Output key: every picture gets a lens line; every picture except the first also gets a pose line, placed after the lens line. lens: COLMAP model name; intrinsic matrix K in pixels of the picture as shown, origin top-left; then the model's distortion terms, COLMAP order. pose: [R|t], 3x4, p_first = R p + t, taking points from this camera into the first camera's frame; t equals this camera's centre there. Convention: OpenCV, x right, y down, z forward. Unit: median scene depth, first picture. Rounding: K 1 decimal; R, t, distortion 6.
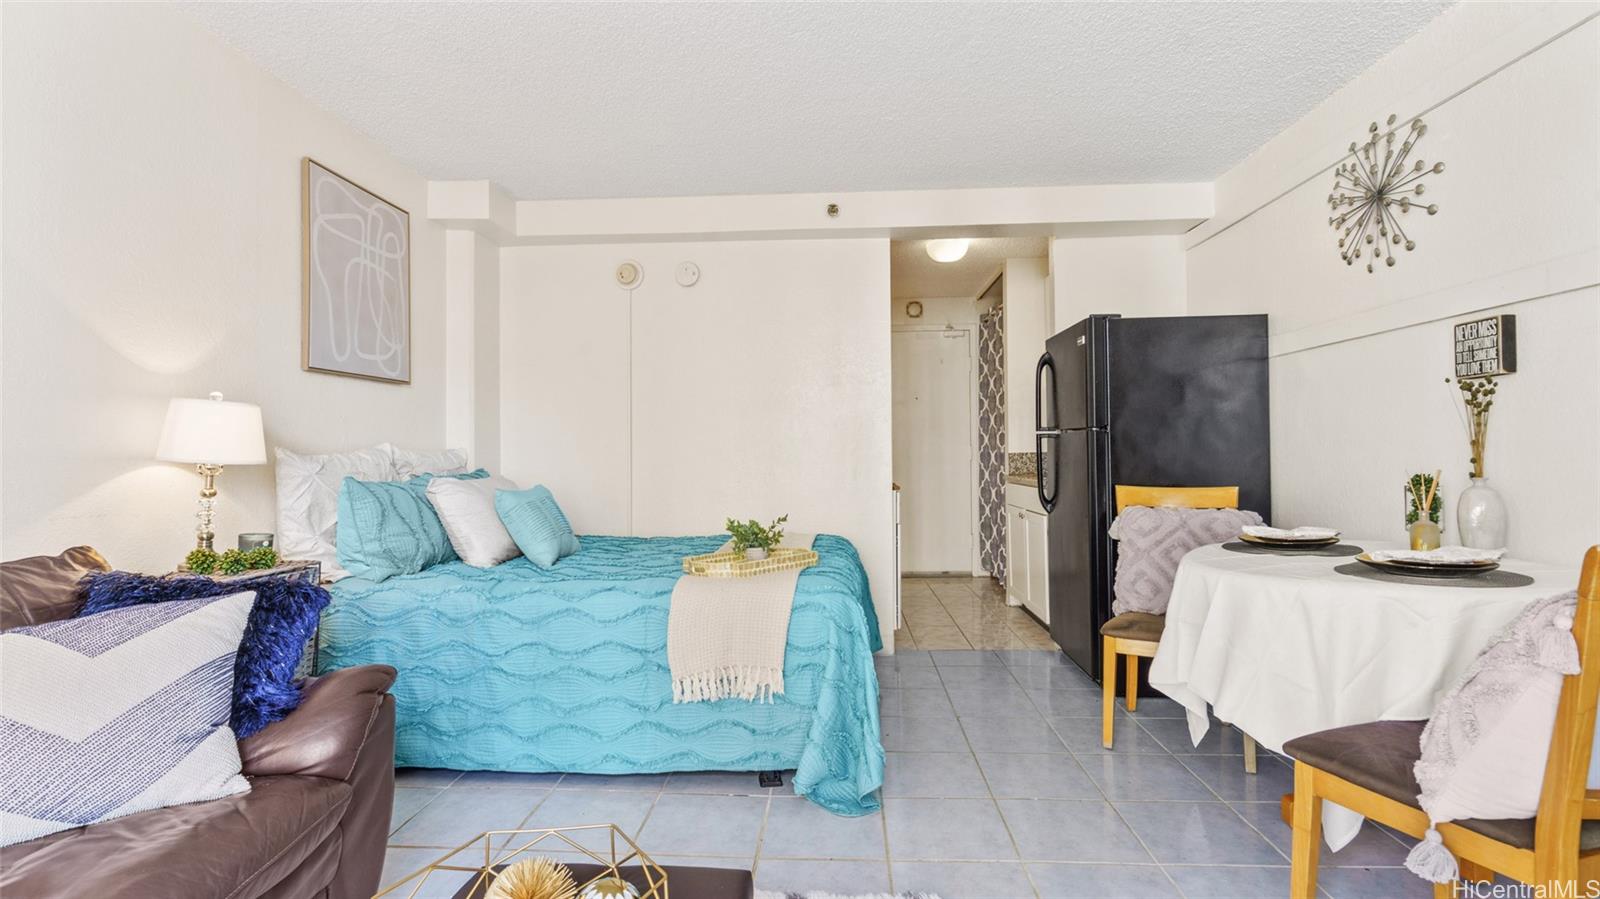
lens RADIAL K [[727.5, 0, 798.9], [0, 727.5, 453.2], [0, 0, 1]] dist [-0.000071, 0.000176]
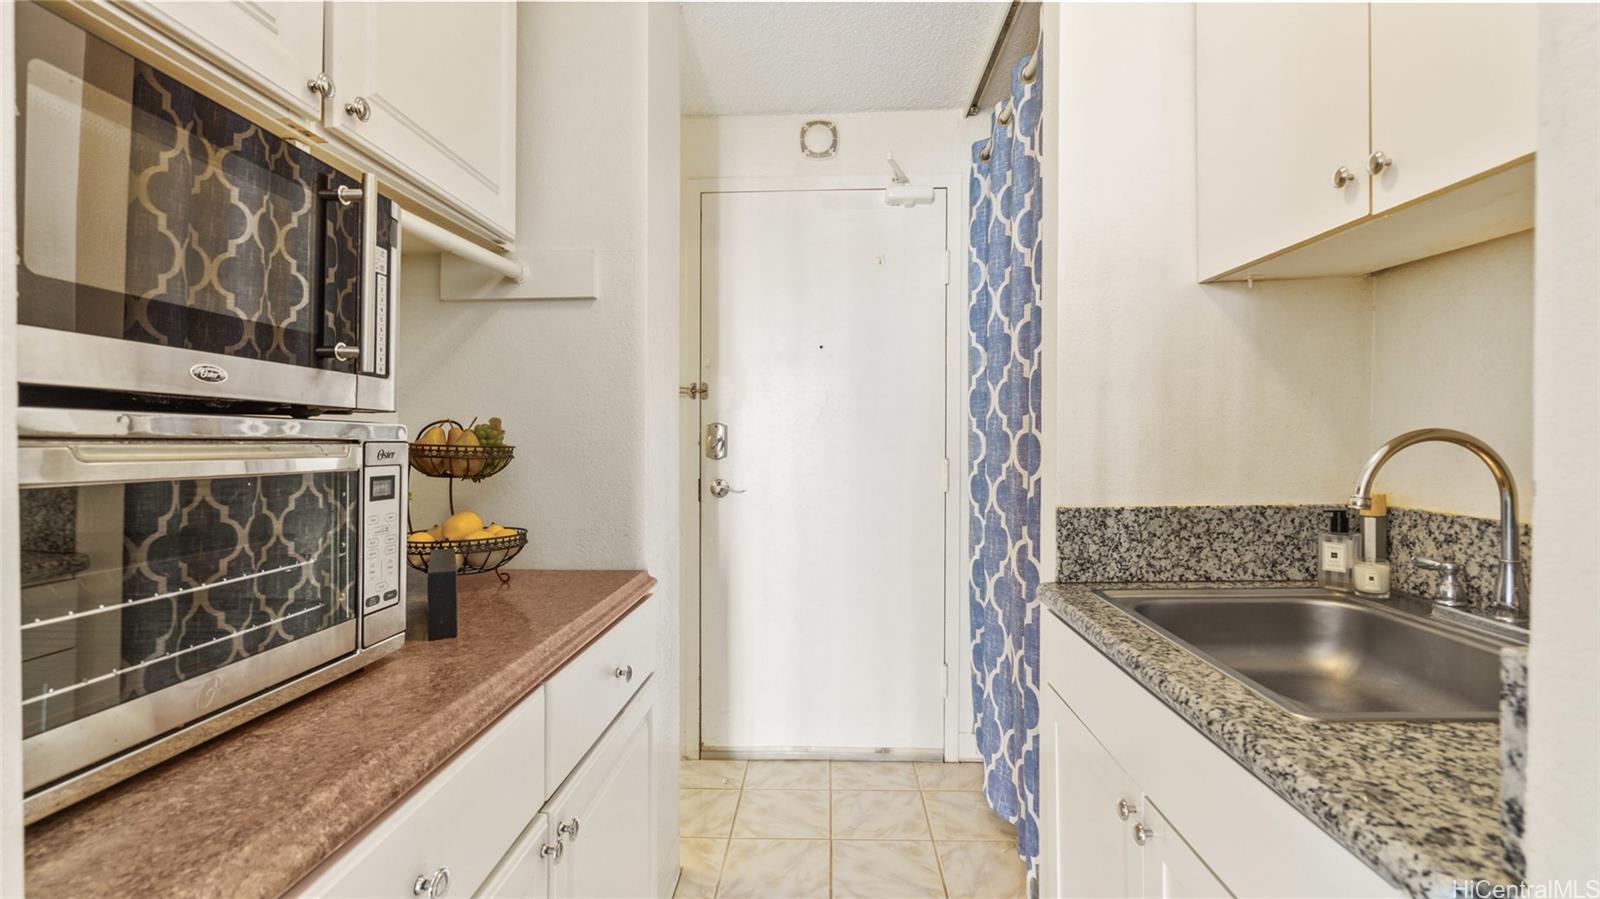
lens RADIAL K [[727.5, 0, 803.8], [0, 727.5, 439.5], [0, 0, 1]] dist [-0.000071, 0.000176]
pose [[0.999949, 0.003538, 0.009498, 0.150116], [-0.003654, 0.999919, 0.012196, -0.026315], [-0.009454, -0.012230, 0.999881, 0.584760]]
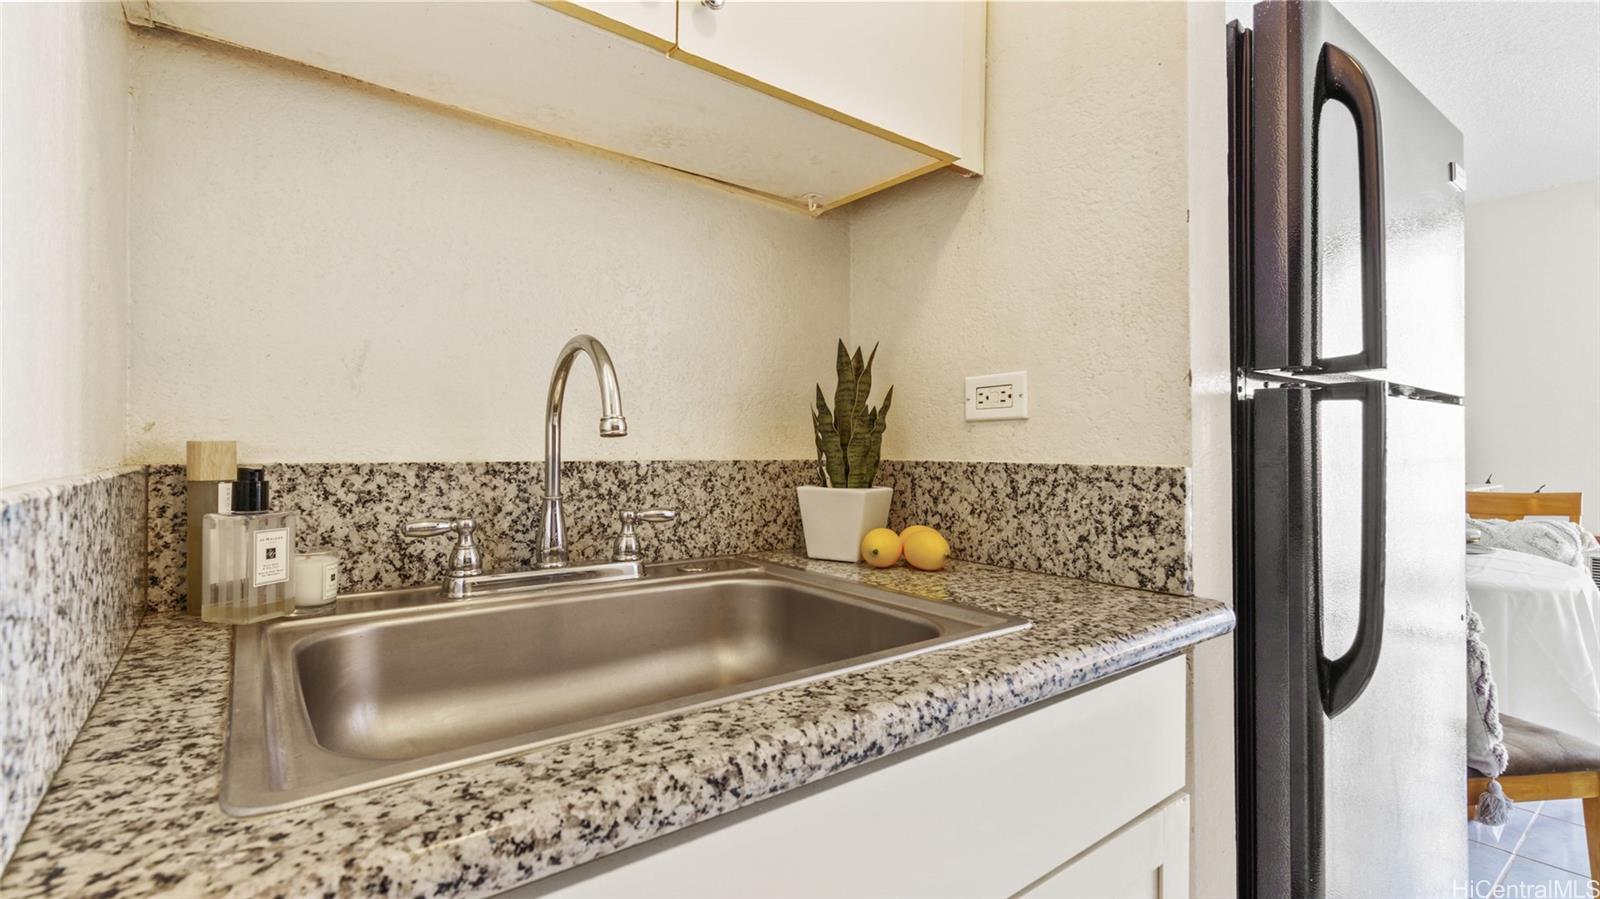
lens RADIAL K [[727.5, 0, 797.9], [0, 727.5, 448.2], [0, 0, 1]] dist [-0.000071, 0.000176]
pose [[-0.654881, 0.010675, 0.755657, 0.182985], [-0.002776, 0.999859, -0.016531, 0.008635], [-0.755727, -0.012924, -0.654759, 0.948932]]
